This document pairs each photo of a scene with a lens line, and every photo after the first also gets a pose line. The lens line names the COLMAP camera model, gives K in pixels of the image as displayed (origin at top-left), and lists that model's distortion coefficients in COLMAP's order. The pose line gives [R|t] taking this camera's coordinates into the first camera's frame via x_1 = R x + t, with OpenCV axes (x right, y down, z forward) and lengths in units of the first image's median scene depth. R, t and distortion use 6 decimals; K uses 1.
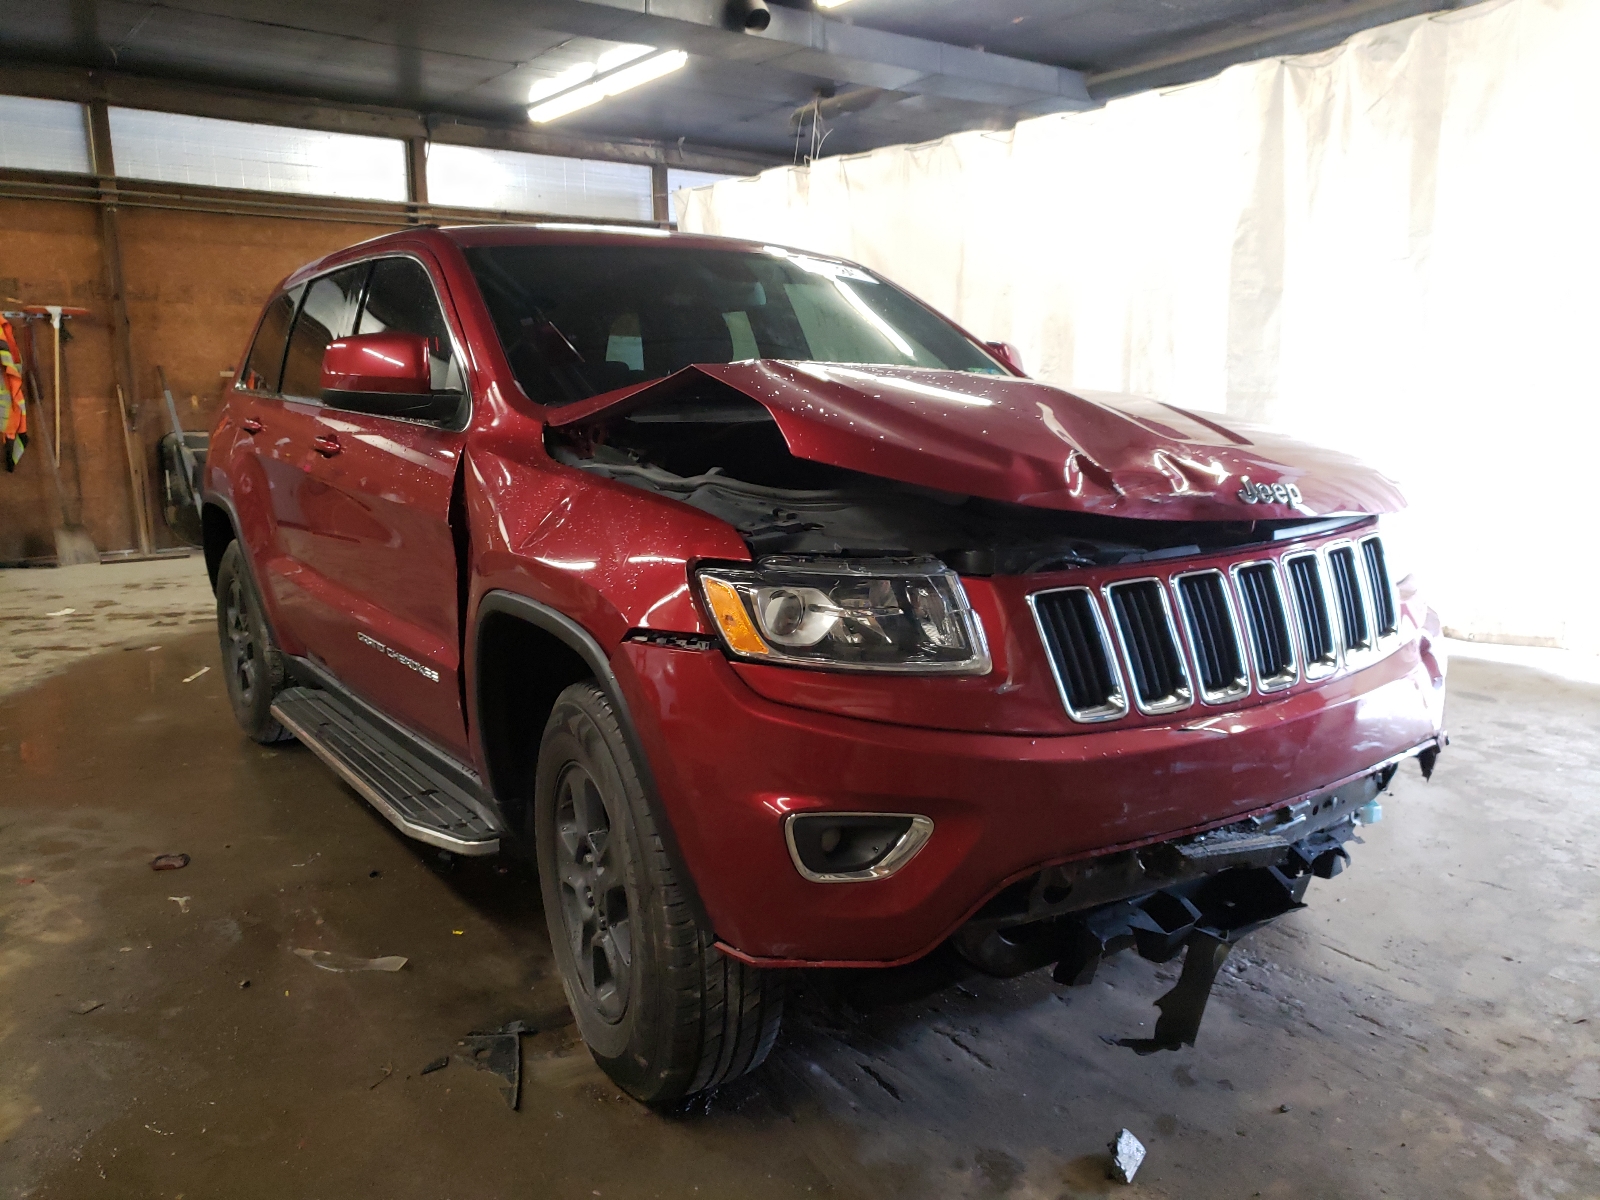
lens RADIAL K [[1226.1, 0, 800.0], [0, 1226.1, 600.0], [0, 0, 1]] dist [0.062485, -0.003785]
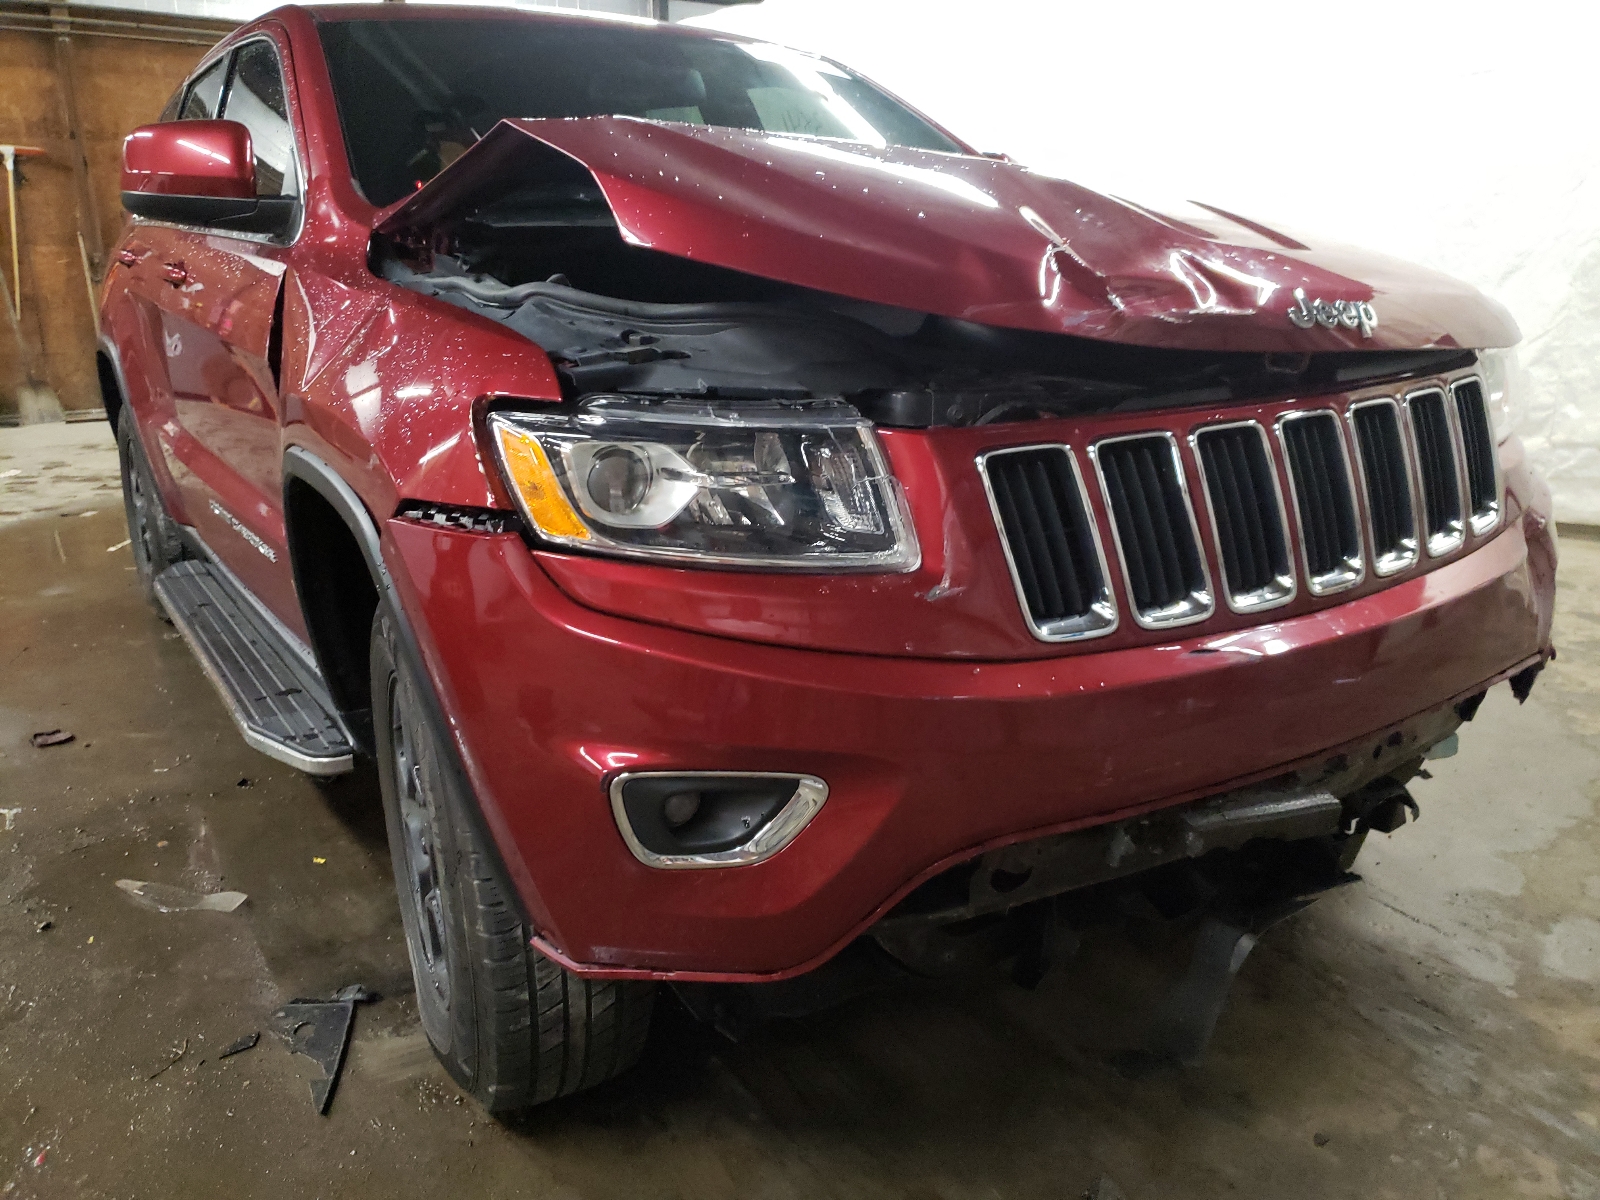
lens RADIAL K [[1204.0, 0, 798.1], [0, 1204.0, 557.5], [0, 0, 1]] dist [0.039083, 0.005568]
pose [[0.999443, 0.009052, -0.032131, 0.099854], [-0.006673, 0.997280, 0.073408, 0.003614], [0.032708, -0.073153, 0.996784, 0.296607]]
